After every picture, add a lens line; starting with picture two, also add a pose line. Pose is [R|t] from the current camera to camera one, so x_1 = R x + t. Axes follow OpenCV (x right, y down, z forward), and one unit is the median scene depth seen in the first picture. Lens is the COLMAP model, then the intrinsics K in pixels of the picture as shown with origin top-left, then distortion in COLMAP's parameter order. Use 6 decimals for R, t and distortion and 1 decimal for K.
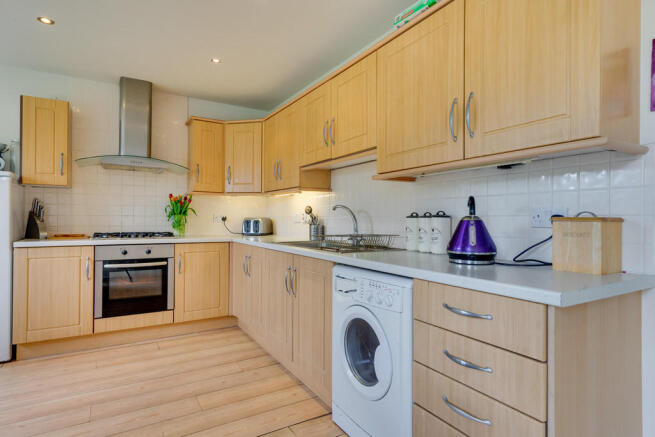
lens RADIAL K [[362.1, 0, 328.2], [0, 362.1, 218.7], [0, 0, 1]] dist [-0.004657, -0.000927]
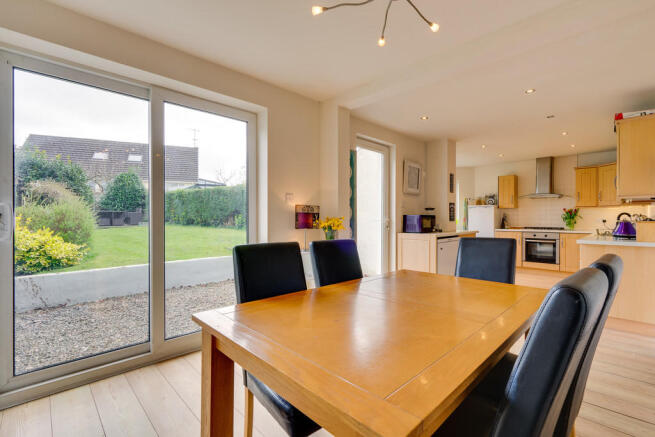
lens RADIAL K [[294.8, 0, 326.3], [0, 294.8, 219.6], [0, 0, 1]] dist [-0.000159, -0.000053]
pose [[0.224343, -0.000526, -0.974510, 0.928278], [0.004043, 0.999992, 0.000391, -0.014346], [0.974502, -0.004028, 0.224343, -0.699123]]
